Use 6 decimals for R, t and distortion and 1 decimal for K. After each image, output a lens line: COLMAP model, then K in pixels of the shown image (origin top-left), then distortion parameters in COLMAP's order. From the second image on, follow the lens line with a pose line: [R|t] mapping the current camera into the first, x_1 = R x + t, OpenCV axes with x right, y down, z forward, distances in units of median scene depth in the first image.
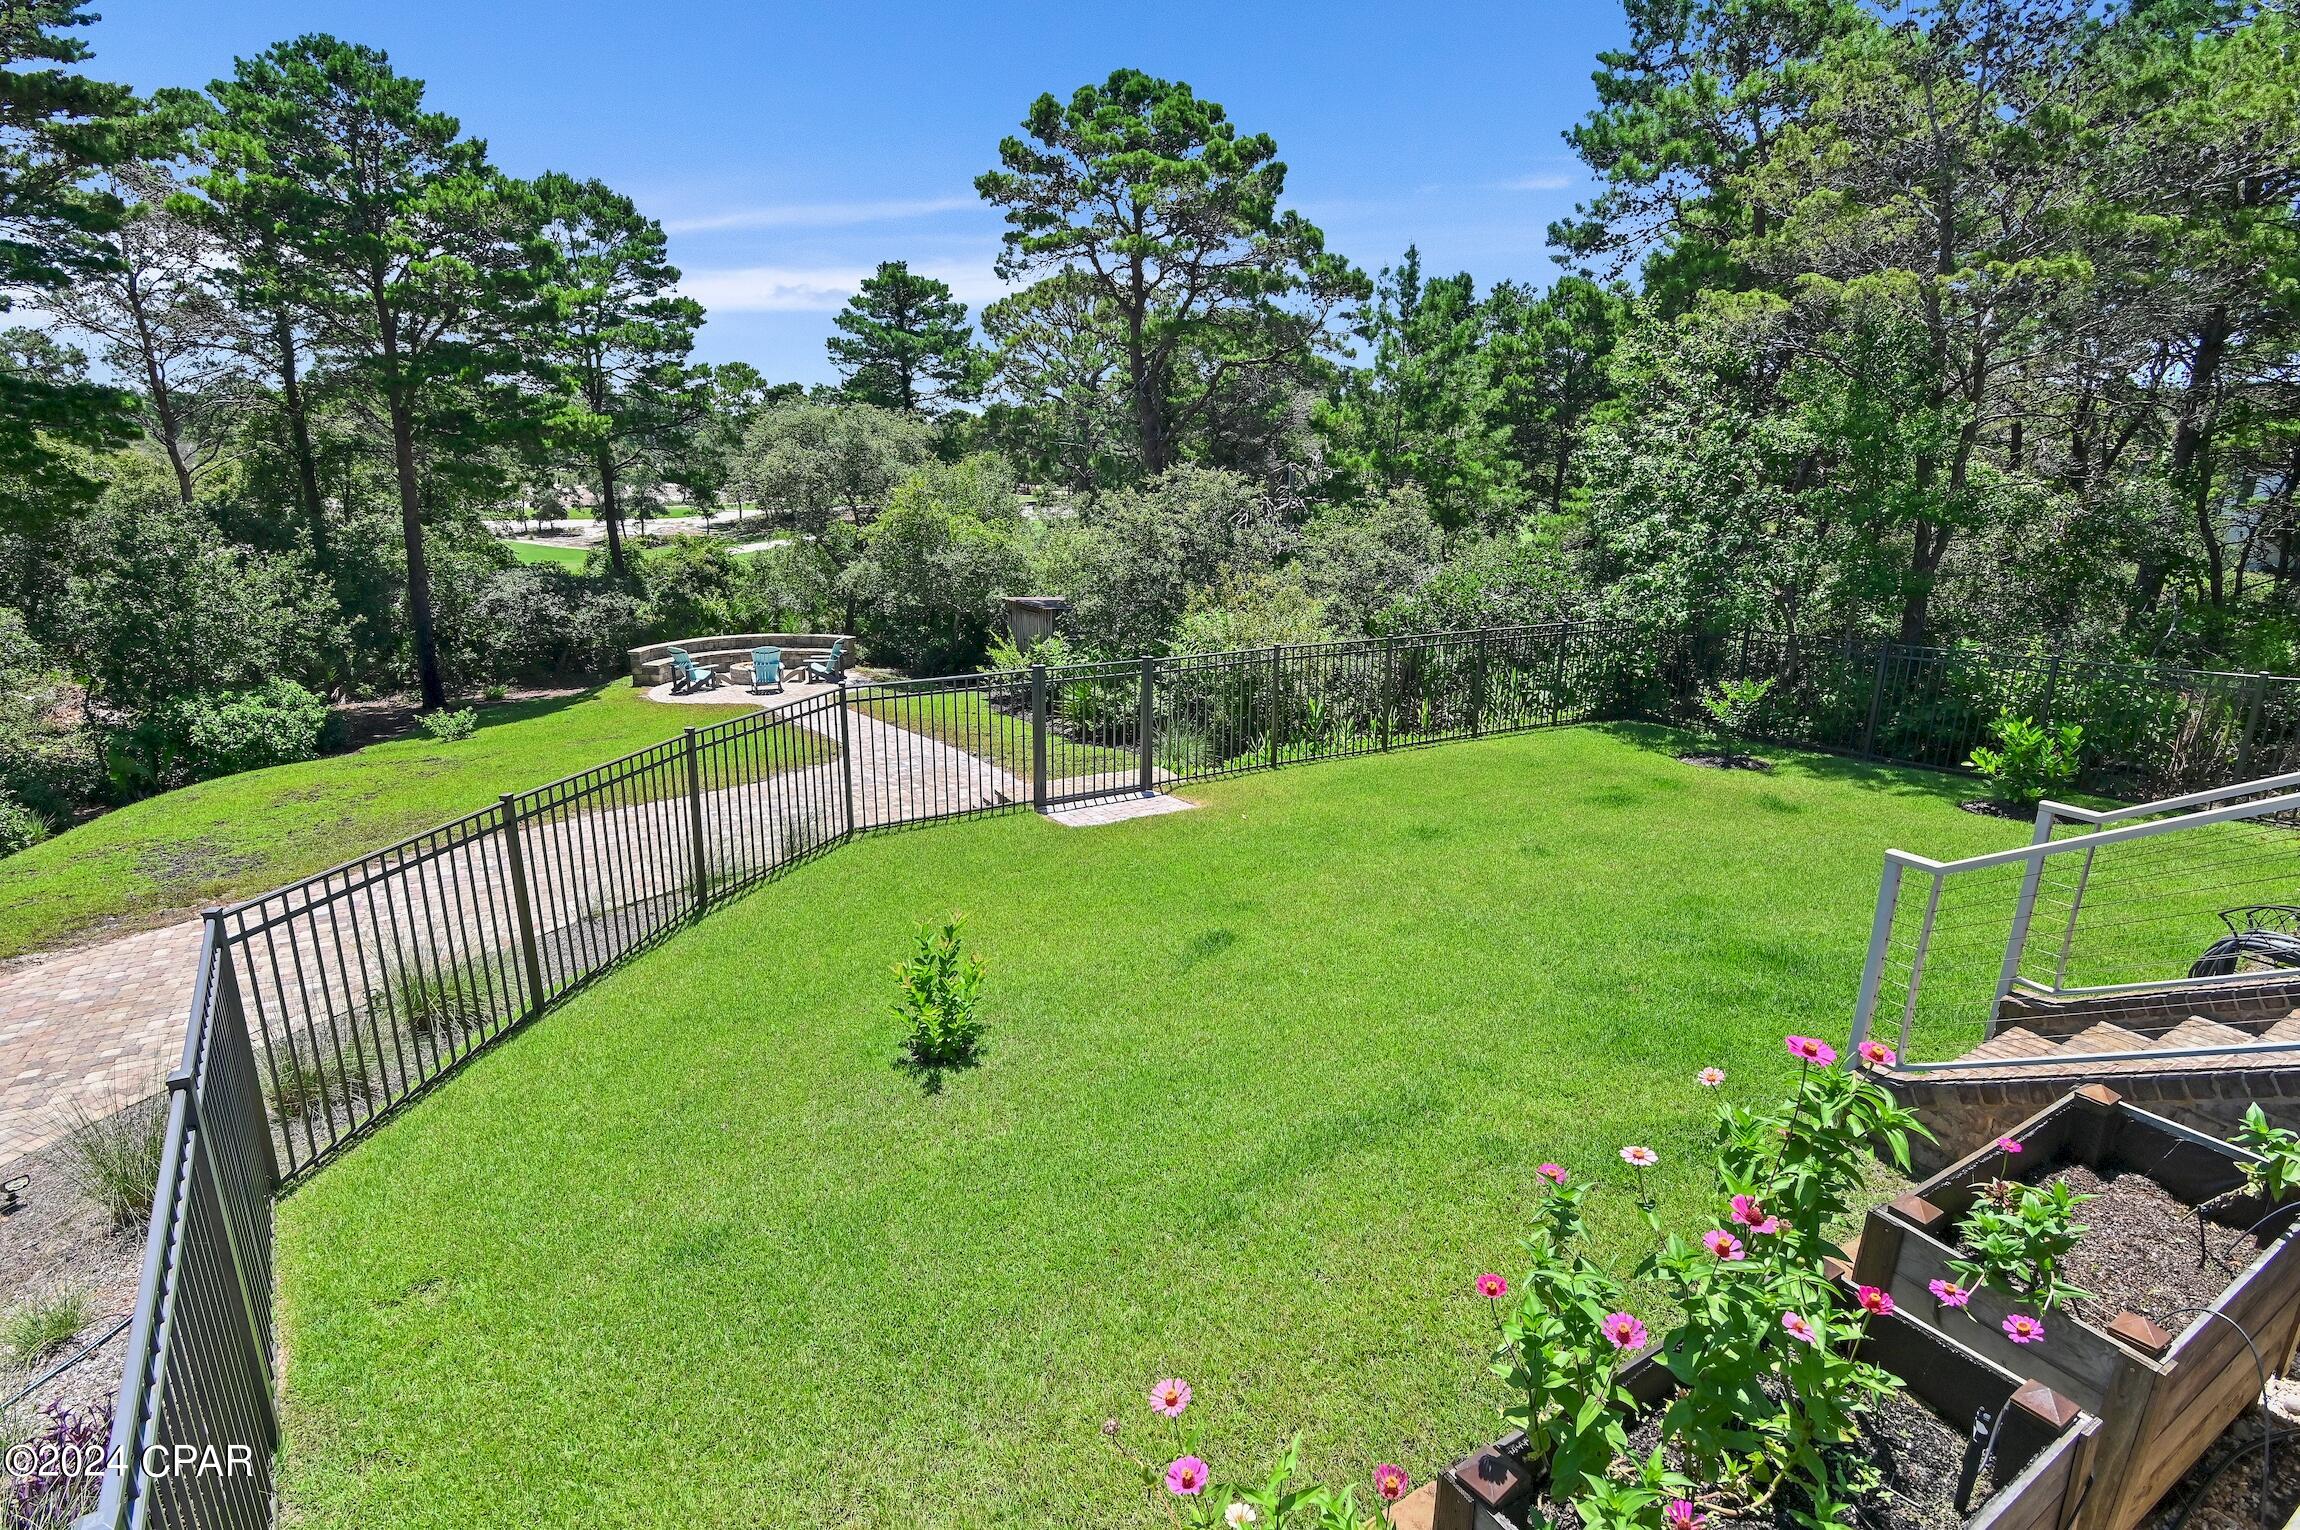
lens RADIAL K [[1135.2, 0, 1150.0], [0, 1135.2, 765.0], [0, 0, 1]] dist [-0.012764, 0.000706]
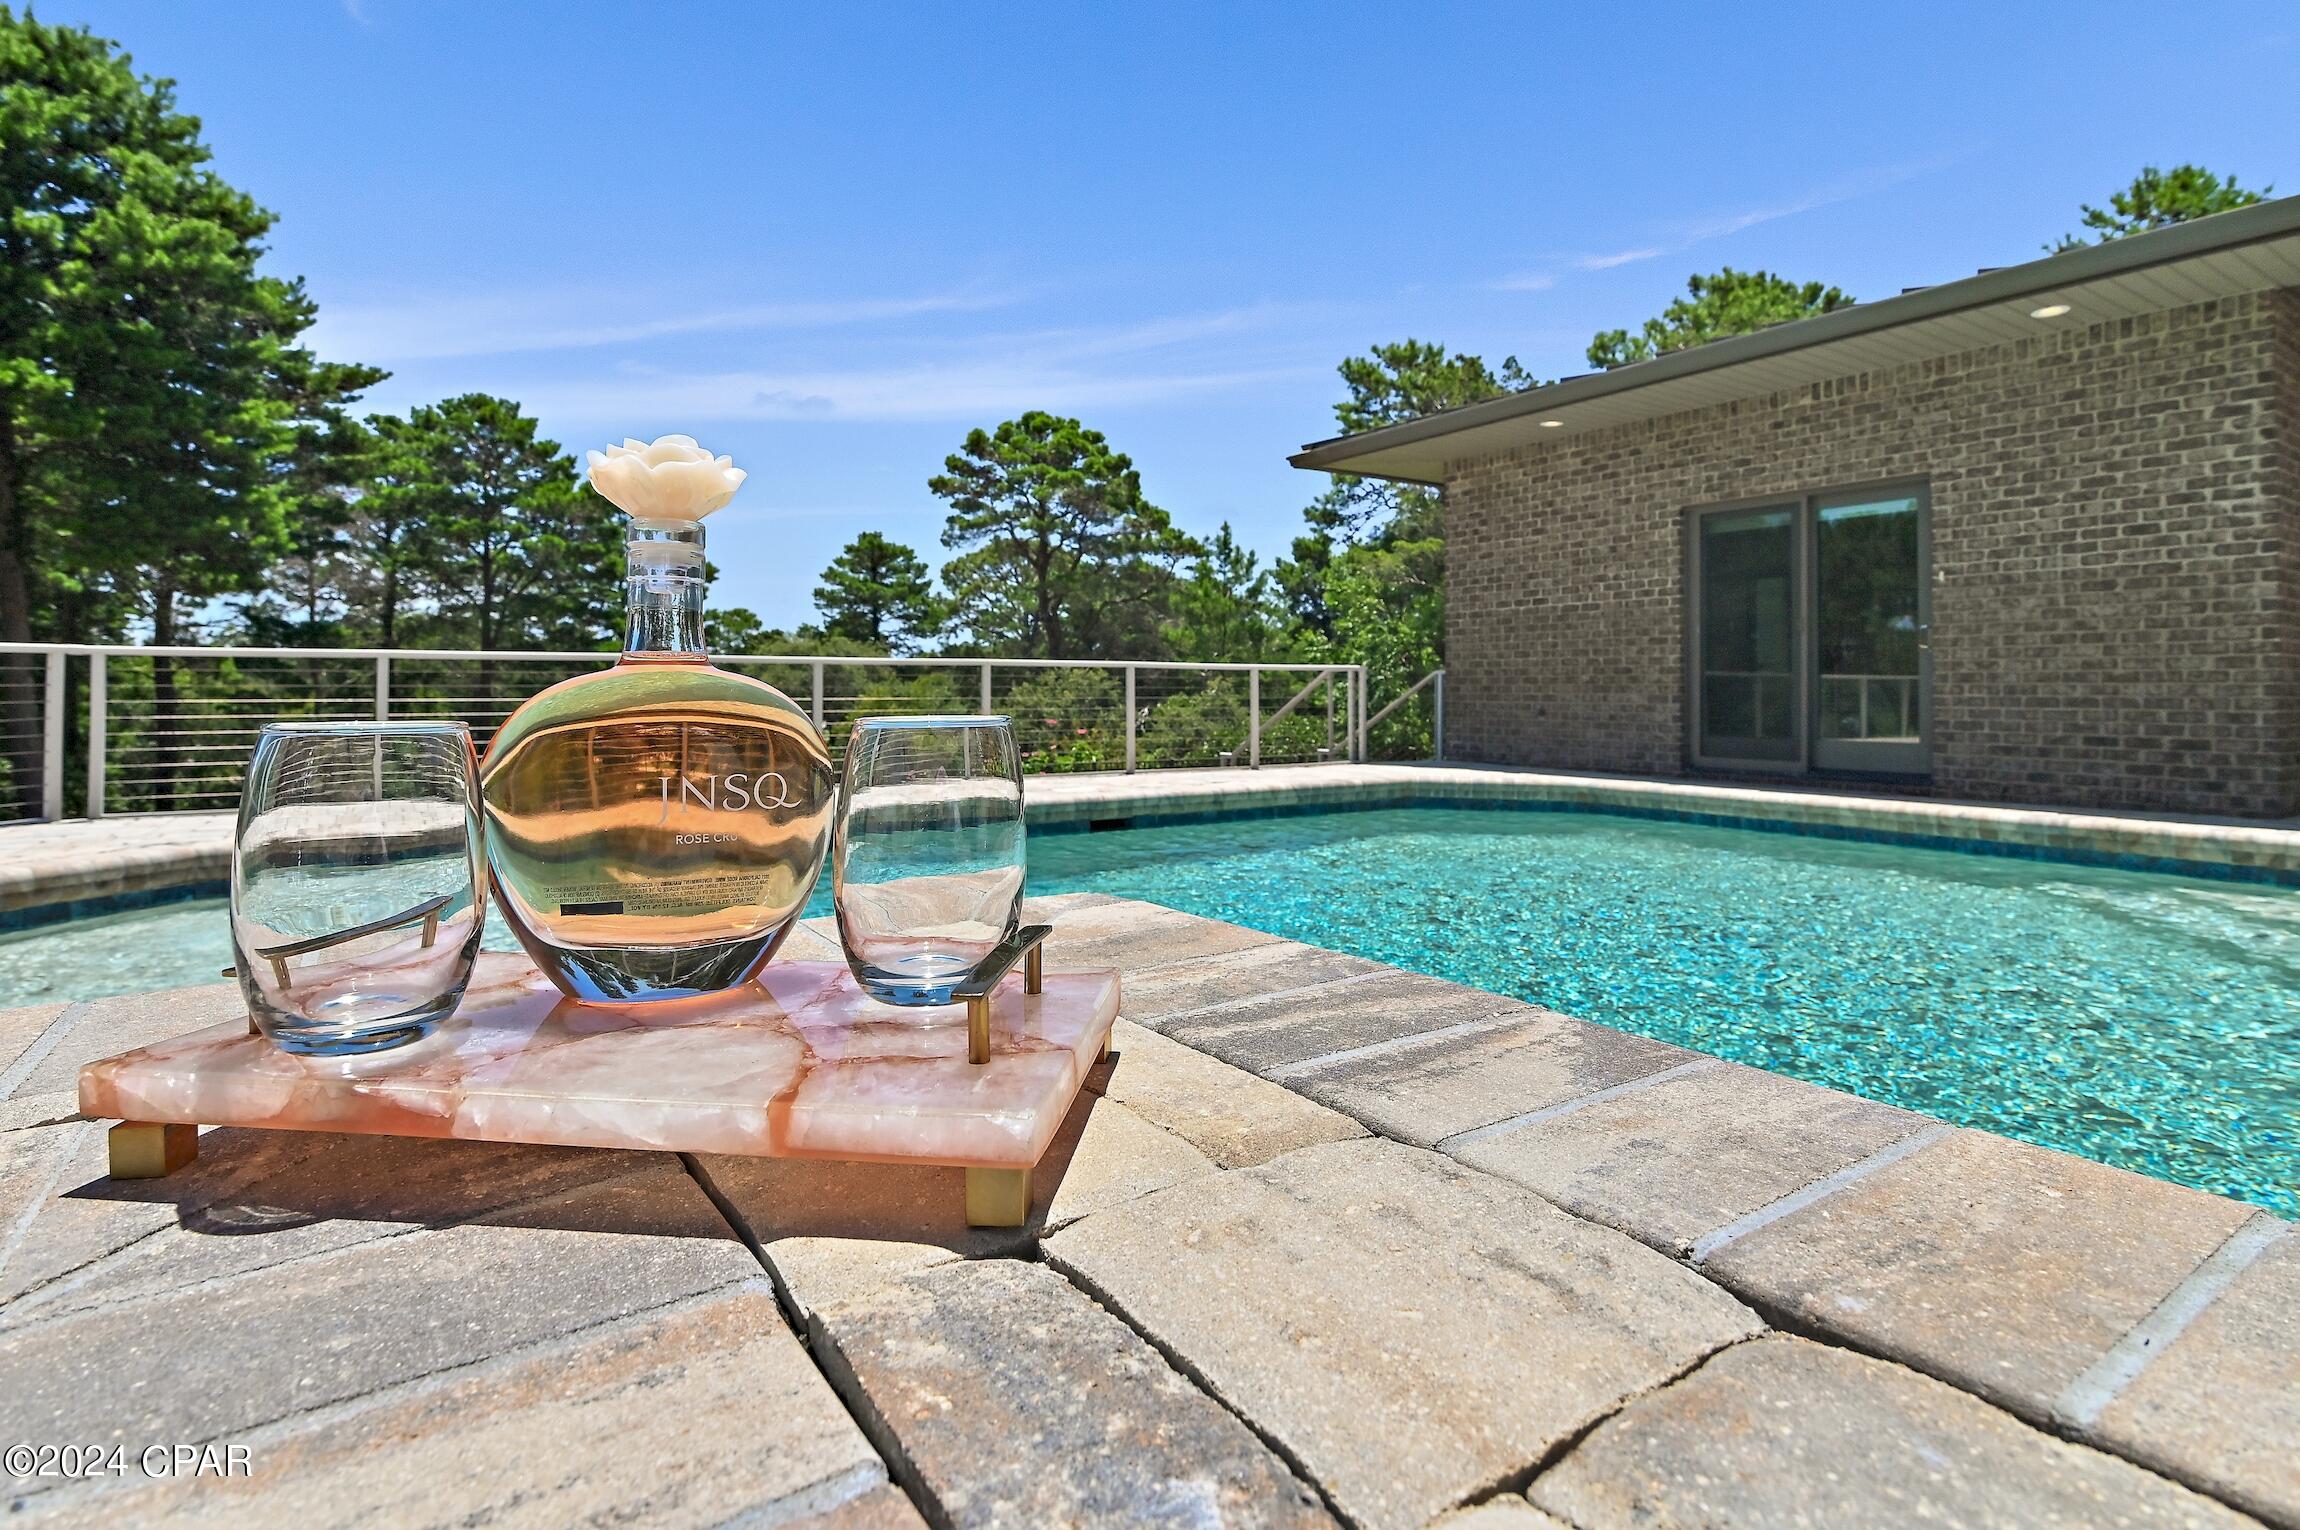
lens RADIAL K [[1153.2, 0, 1144.9], [0, 1153.2, 682.8], [0, 0, 1]] dist [-0.022407, -0.000667]
pose [[0.999559, -0.015665, 0.025243, 0.069671], [0.021997, 0.961357, -0.274424, 0.116135], [-0.019969, 0.274858, 0.961277, -0.295768]]
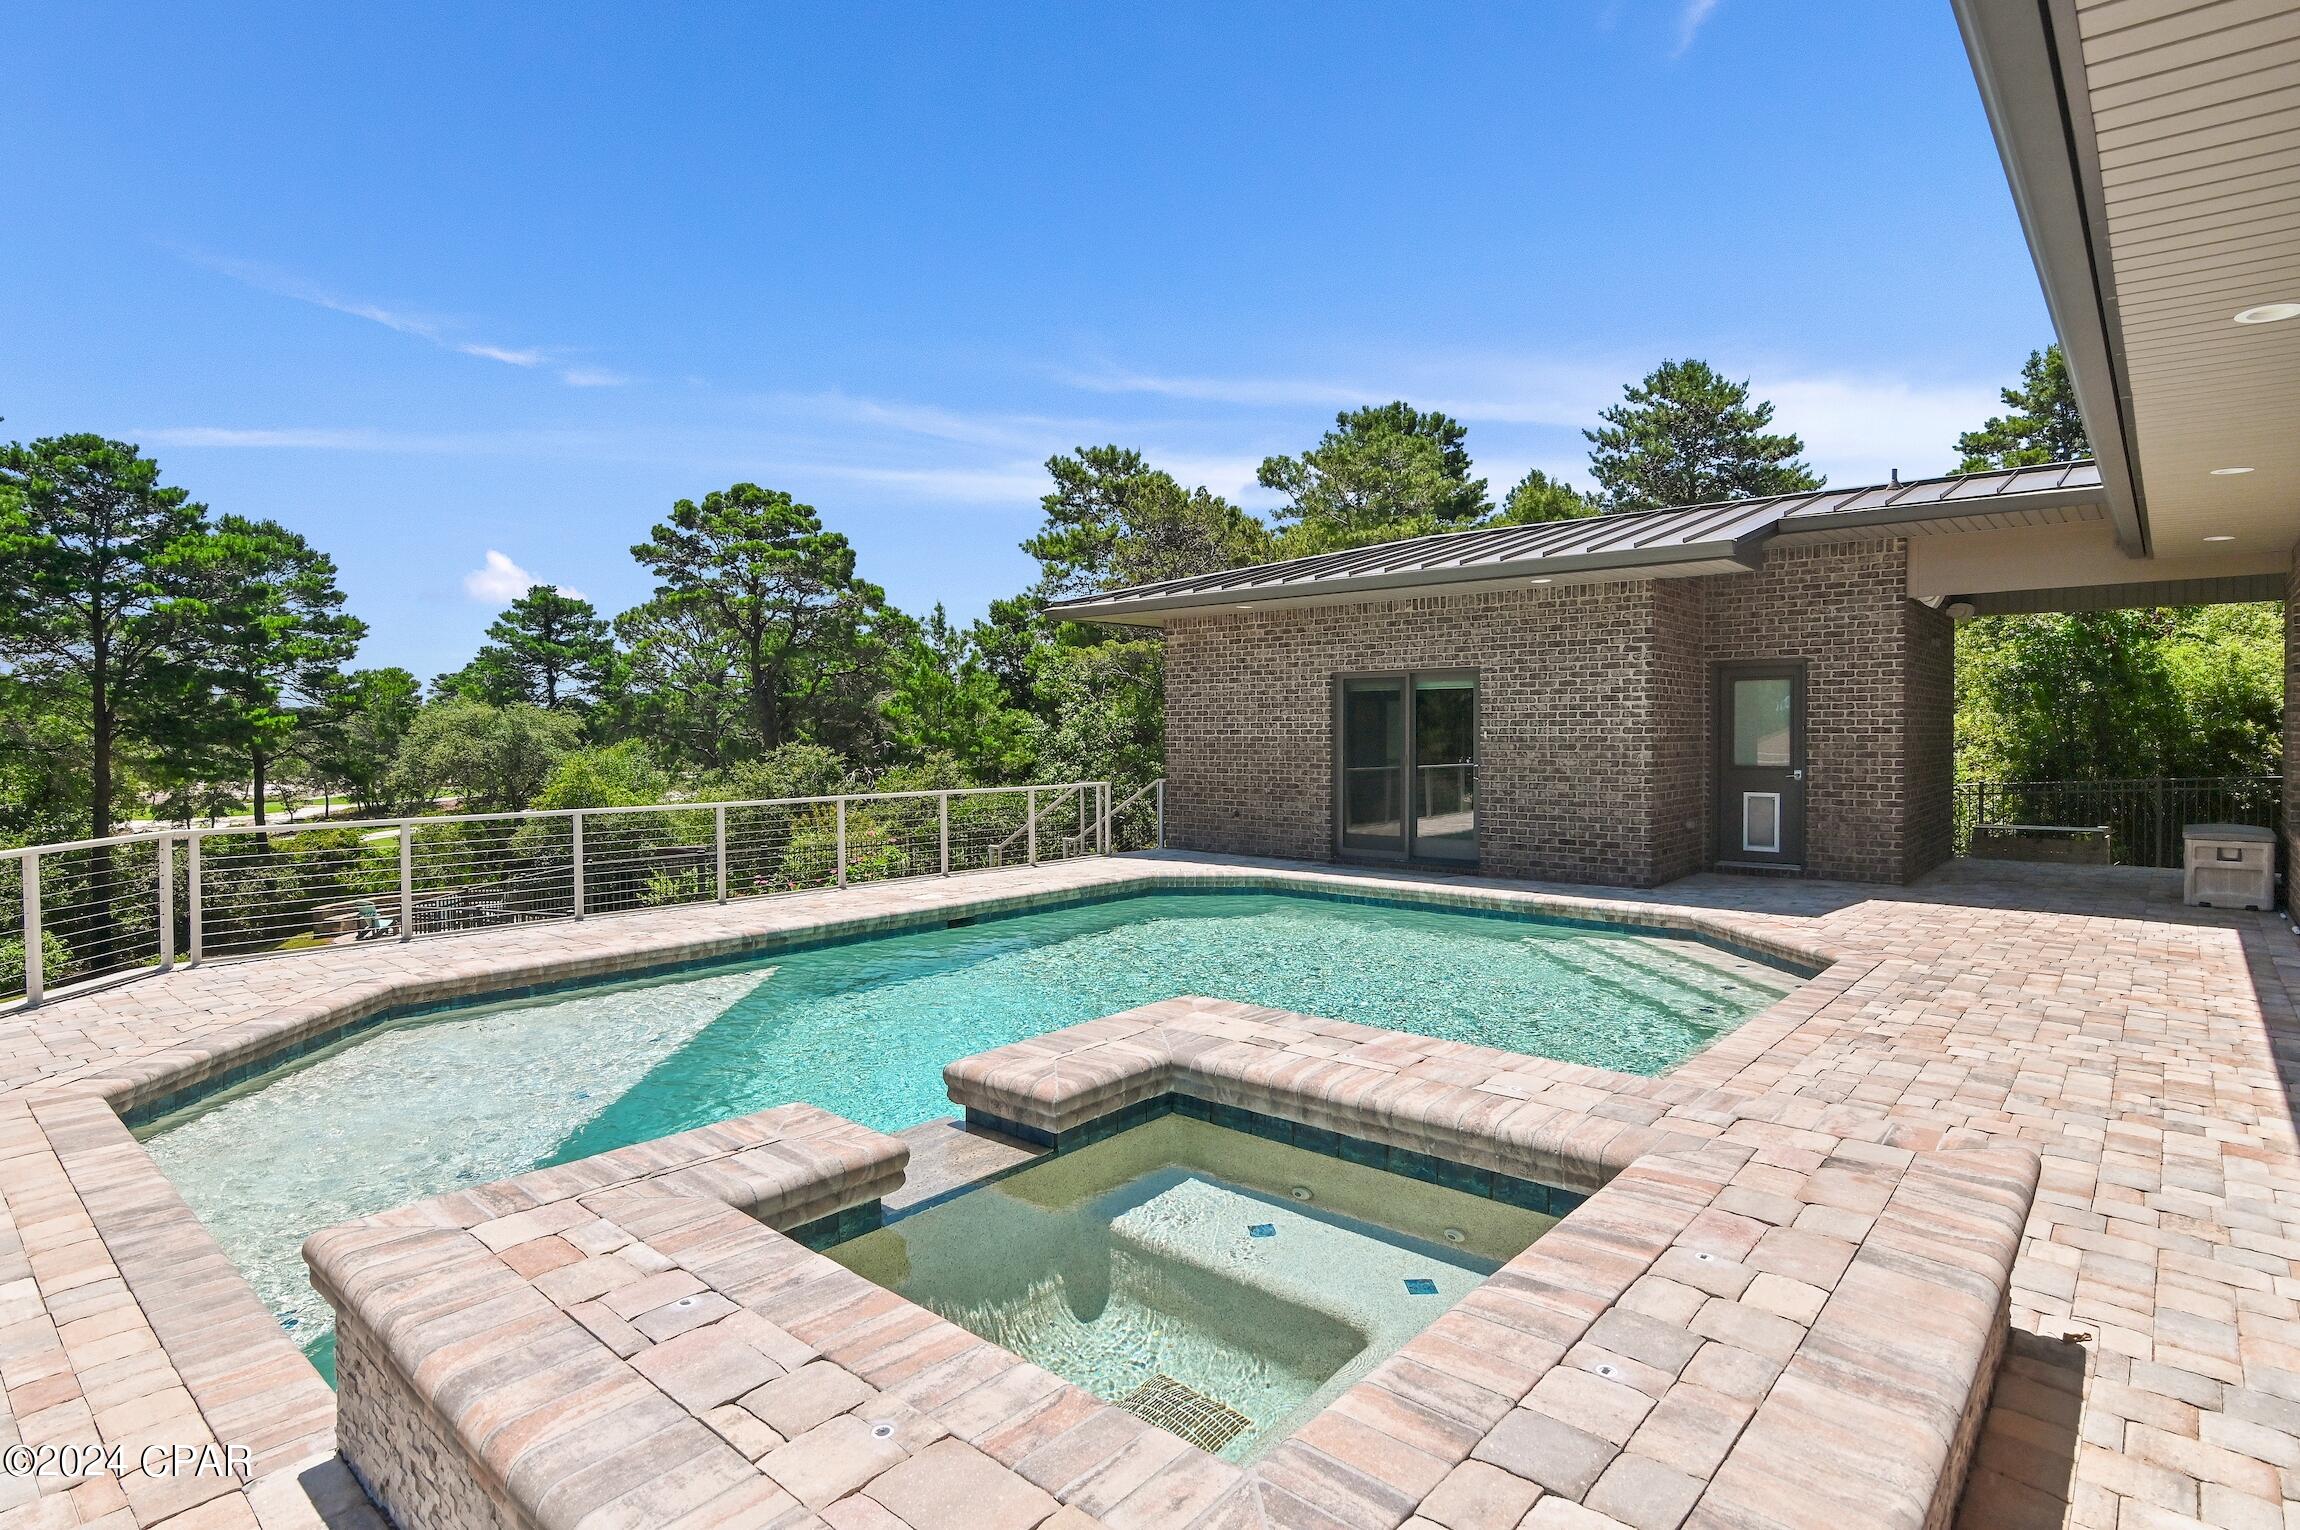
lens RADIAL K [[1186.8, 0, 1150.0], [0, 1186.8, 765.0], [0, 0, 1]] dist [-0.023749, -0.000359]
pose [[0.953988, -0.030526, 0.298288, 0.011640], [0.100791, 0.969564, -0.223128, 0.117911], [-0.282398, 0.242926, 0.928029, -0.426326]]
